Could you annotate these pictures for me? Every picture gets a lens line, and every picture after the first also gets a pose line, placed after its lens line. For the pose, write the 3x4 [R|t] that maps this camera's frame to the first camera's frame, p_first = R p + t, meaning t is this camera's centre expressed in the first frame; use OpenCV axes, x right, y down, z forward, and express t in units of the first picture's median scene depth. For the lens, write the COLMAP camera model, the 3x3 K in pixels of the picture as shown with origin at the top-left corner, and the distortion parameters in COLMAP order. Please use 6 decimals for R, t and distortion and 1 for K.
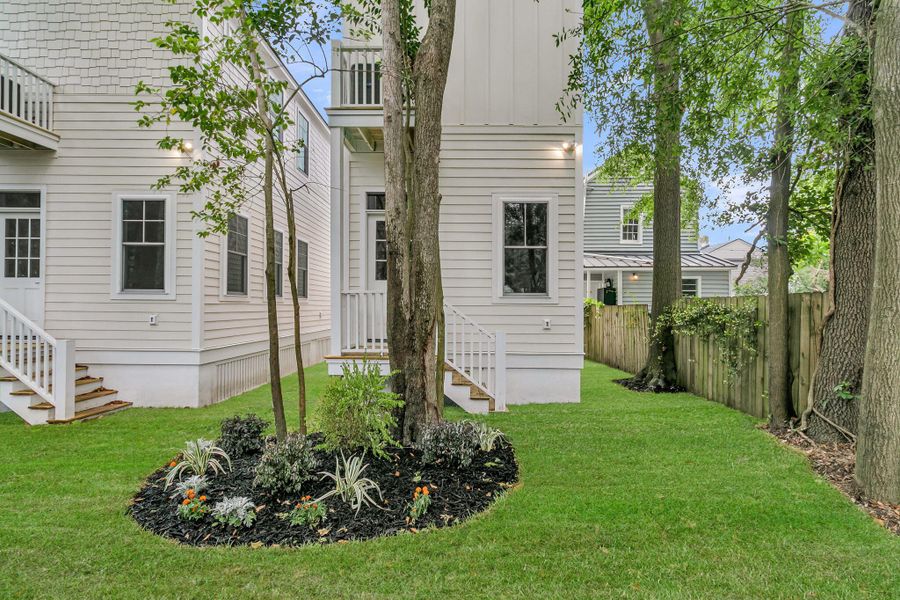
lens RADIAL K [[428.3, 0, 460.7], [0, 428.3, 282.7], [0, 0, 1]] dist [0.001113, 0.000417]
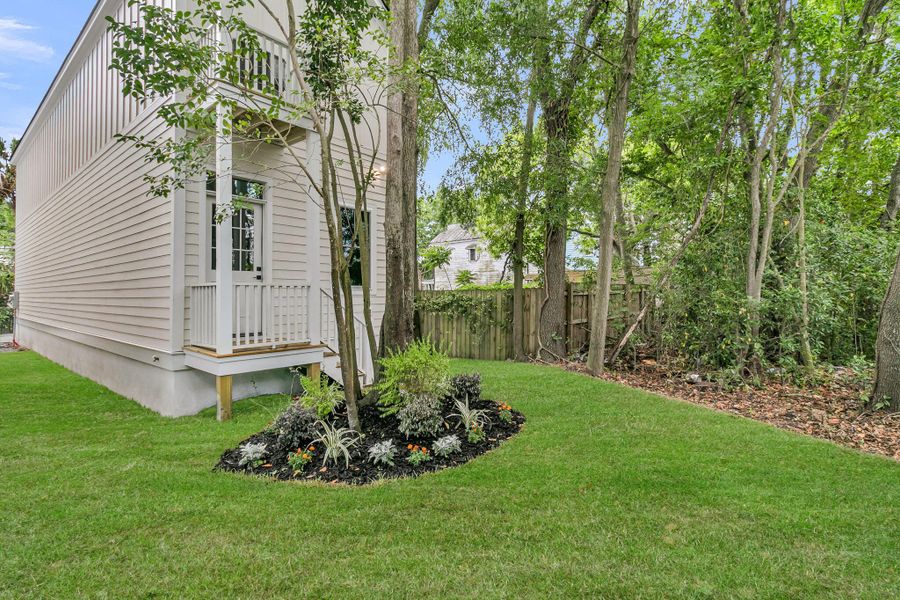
lens RADIAL K [[428.3, 0, 460.7], [0, 428.3, 282.7], [0, 0, 1]] dist [0.001113, 0.000417]
pose [[0.636710, 0.015098, 0.770955, -0.685260], [-0.028669, 0.999581, 0.004102, -0.001426], [-0.770570, -0.024714, 0.636876, 0.011936]]
